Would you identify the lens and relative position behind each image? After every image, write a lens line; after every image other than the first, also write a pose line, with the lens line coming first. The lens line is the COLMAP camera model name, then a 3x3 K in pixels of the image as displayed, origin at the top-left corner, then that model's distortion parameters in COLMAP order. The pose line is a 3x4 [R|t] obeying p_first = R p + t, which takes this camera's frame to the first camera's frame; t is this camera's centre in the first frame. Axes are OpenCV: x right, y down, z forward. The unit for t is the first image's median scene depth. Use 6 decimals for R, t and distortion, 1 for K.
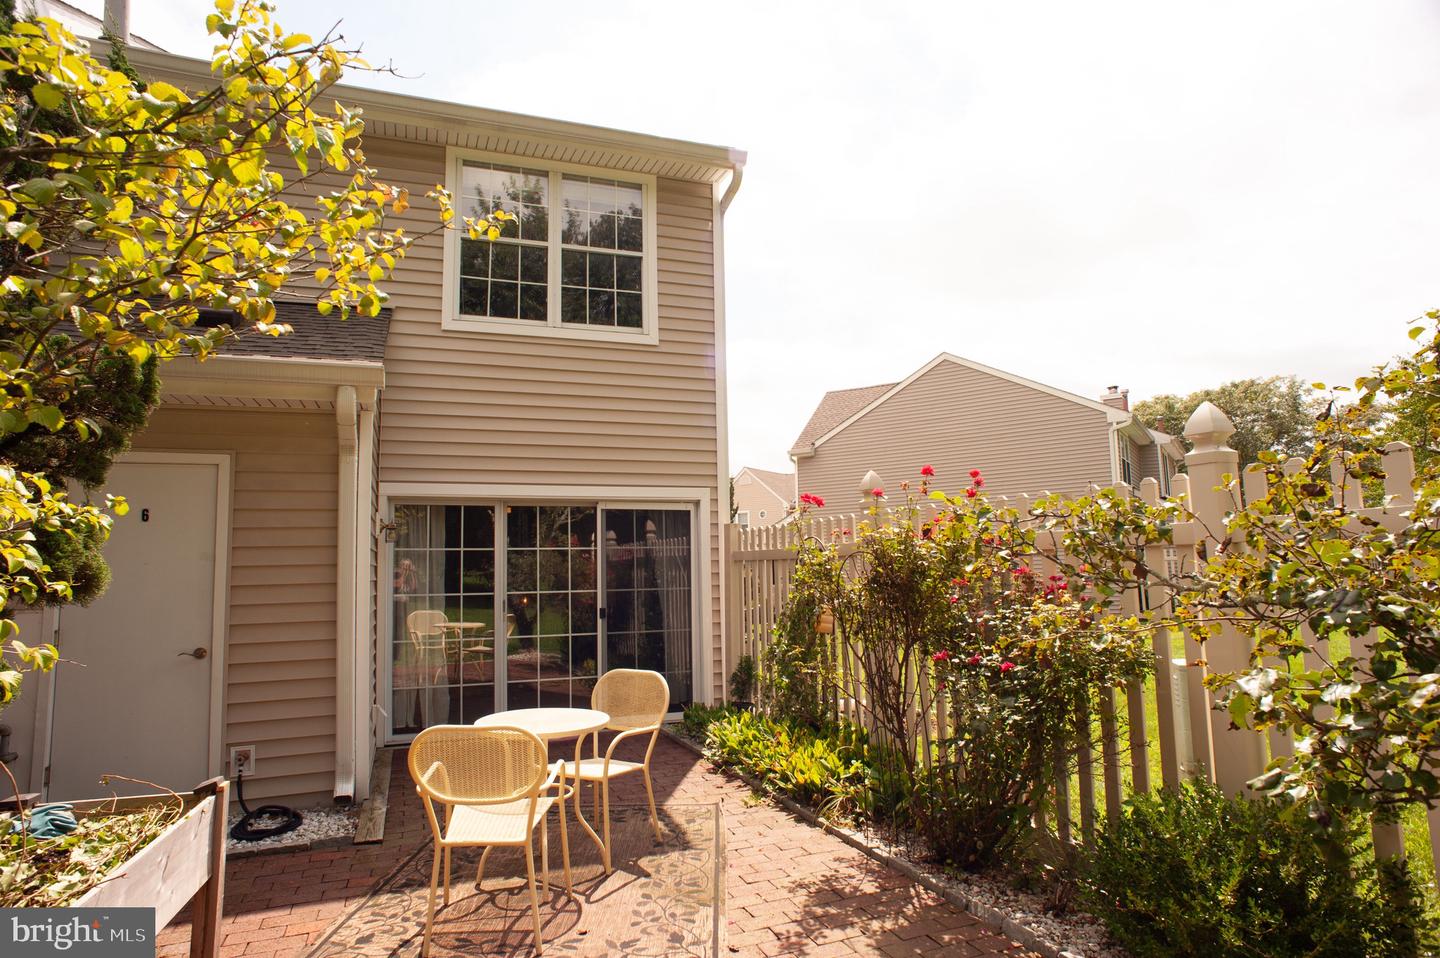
lens RADIAL K [[819.4, 0, 709.9], [0, 819.4, 485.3], [0, 0, 1]] dist [-0.054085, 0.019886]
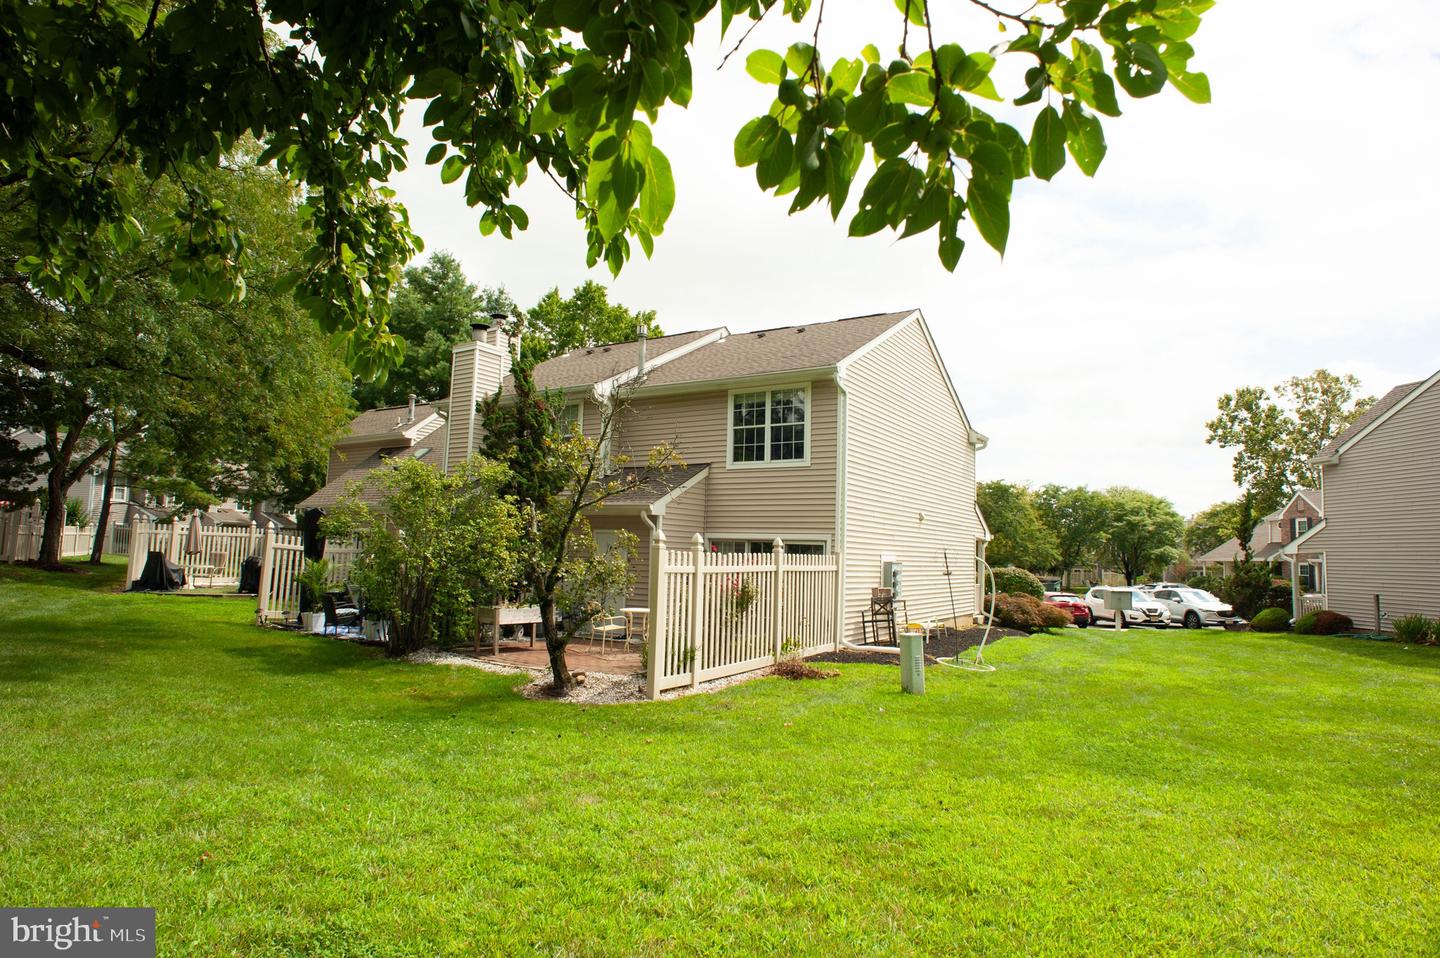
lens RADIAL K [[819.4, 0, 720.2], [0, 819.4, 477.4], [0, 0, 1]] dist [-0.054085, 0.019886]
pose [[0.613616, -0.036225, -0.788773, 1.536246], [0.038695, 0.999126, -0.015784, -0.124573], [0.788656, -0.020837, 0.614481, -0.502369]]
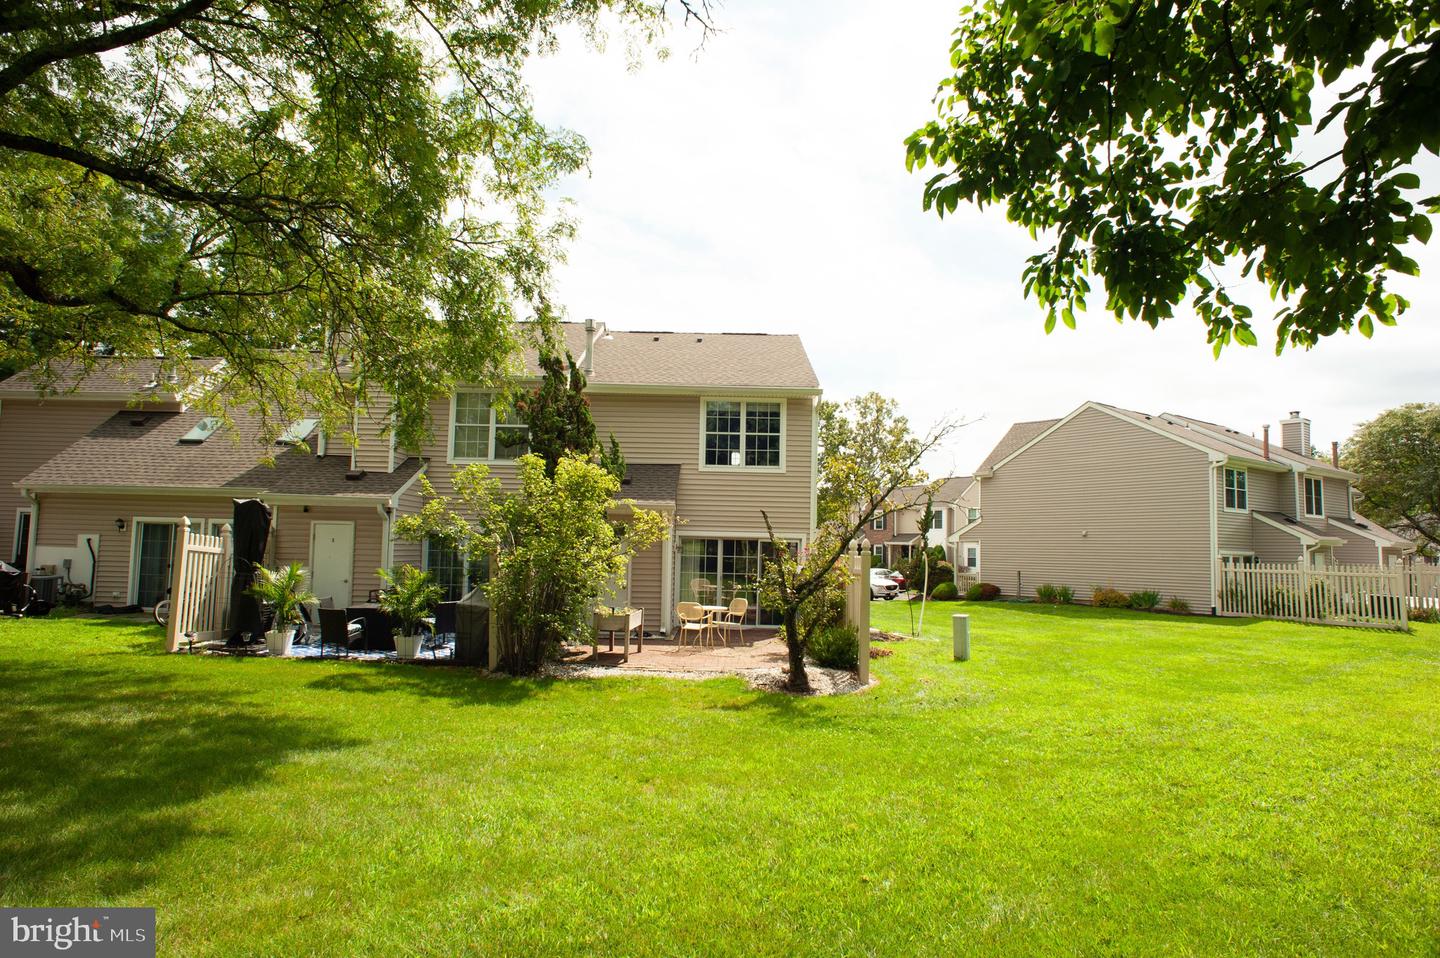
lens RADIAL K [[819.4, 0, 724.1], [0, 819.4, 481.2], [0, 0, 1]] dist [-0.054085, 0.019886]
pose [[0.940415, 0.015672, -0.339669, 0.611923], [-0.007604, 0.999657, 0.025070, -0.217599], [0.339945, -0.020994, 0.940211, -1.377790]]
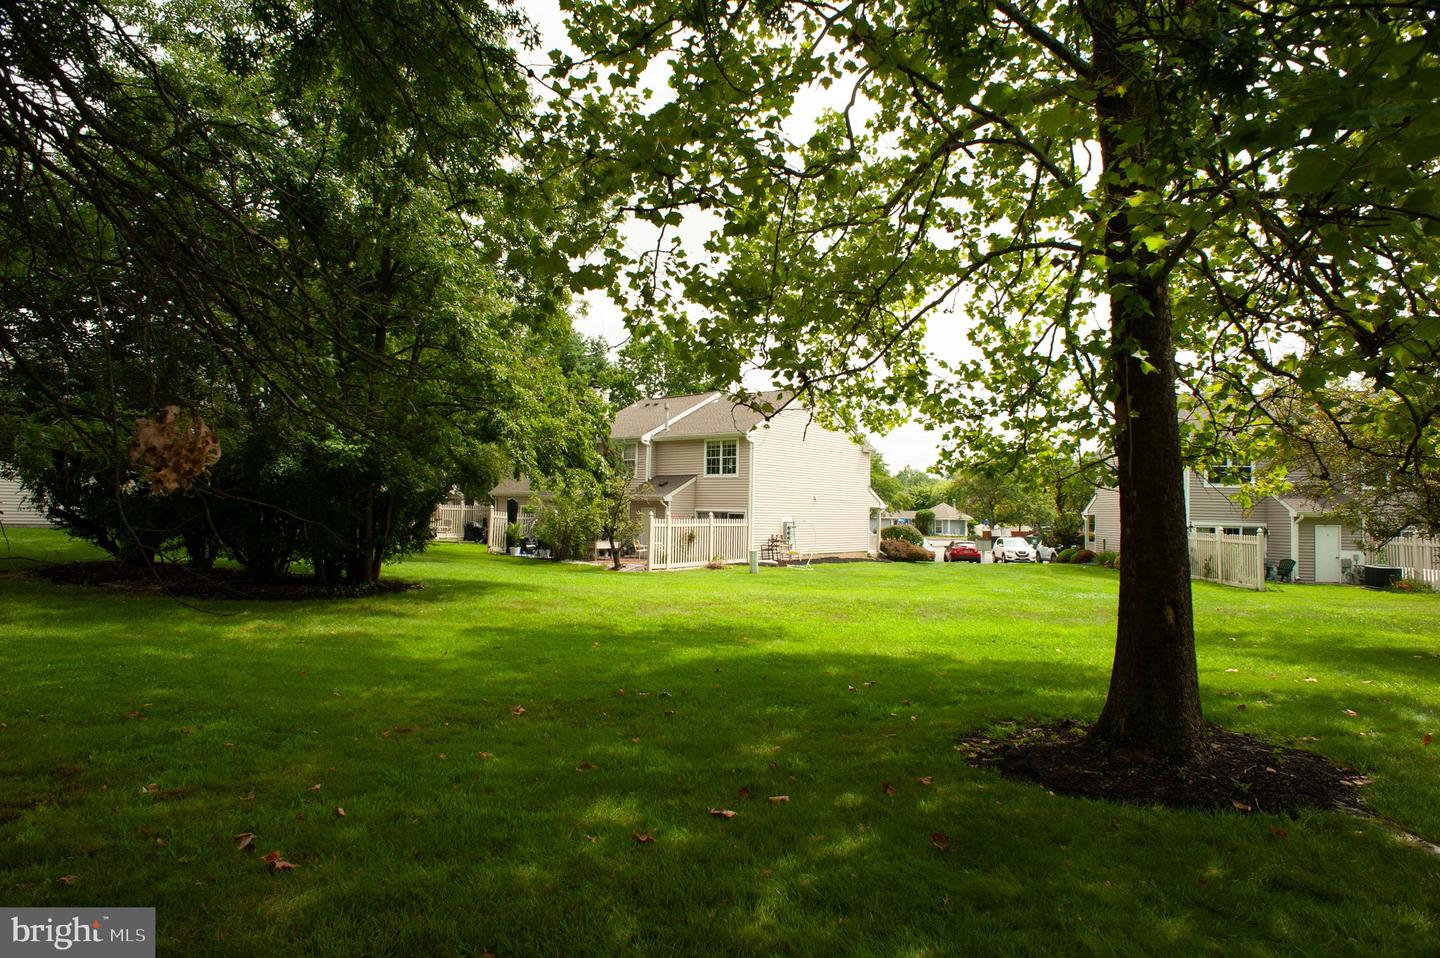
lens RADIAL K [[819.4, 0, 724.9], [0, 819.4, 479.6], [0, 0, 1]] dist [-0.054085, 0.019886]
pose [[0.509804, -0.000800, -0.860290, 3.967757], [0.055653, 0.997936, 0.032052, -0.324235], [0.858488, -0.064218, 0.508796, -1.420861]]
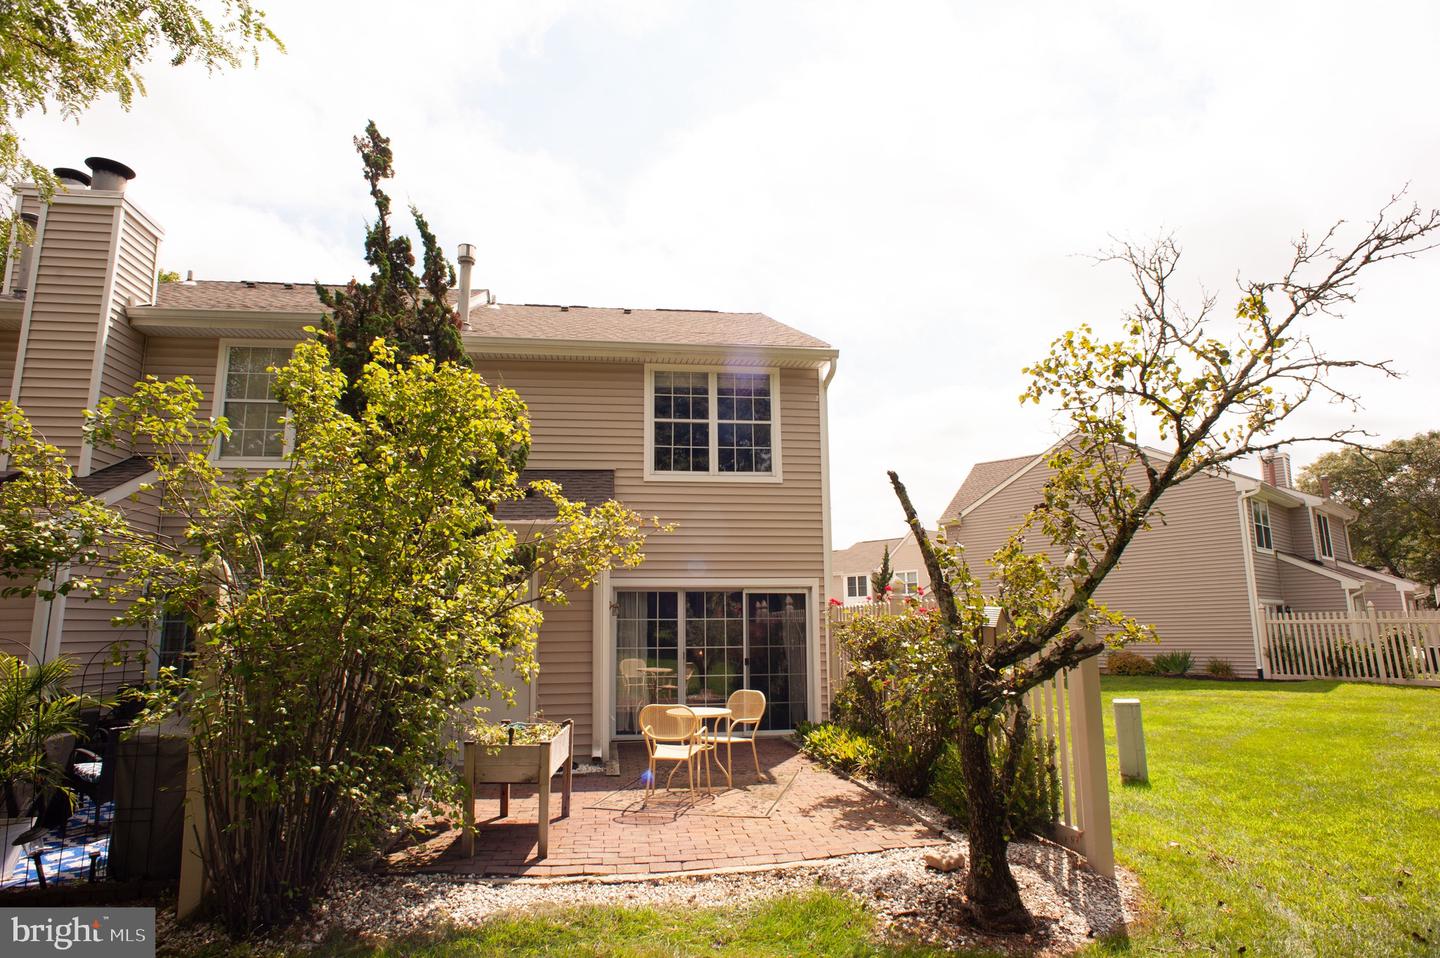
lens RADIAL K [[819.4, 0, 720.9], [0, 819.4, 484.1], [0, 0, 1]] dist [-0.054085, 0.019886]
pose [[0.977863, -0.025602, -0.207676, 0.147373], [0.011735, 0.997635, -0.067730, -0.071627], [0.208919, 0.063793, 0.975850, -0.520560]]
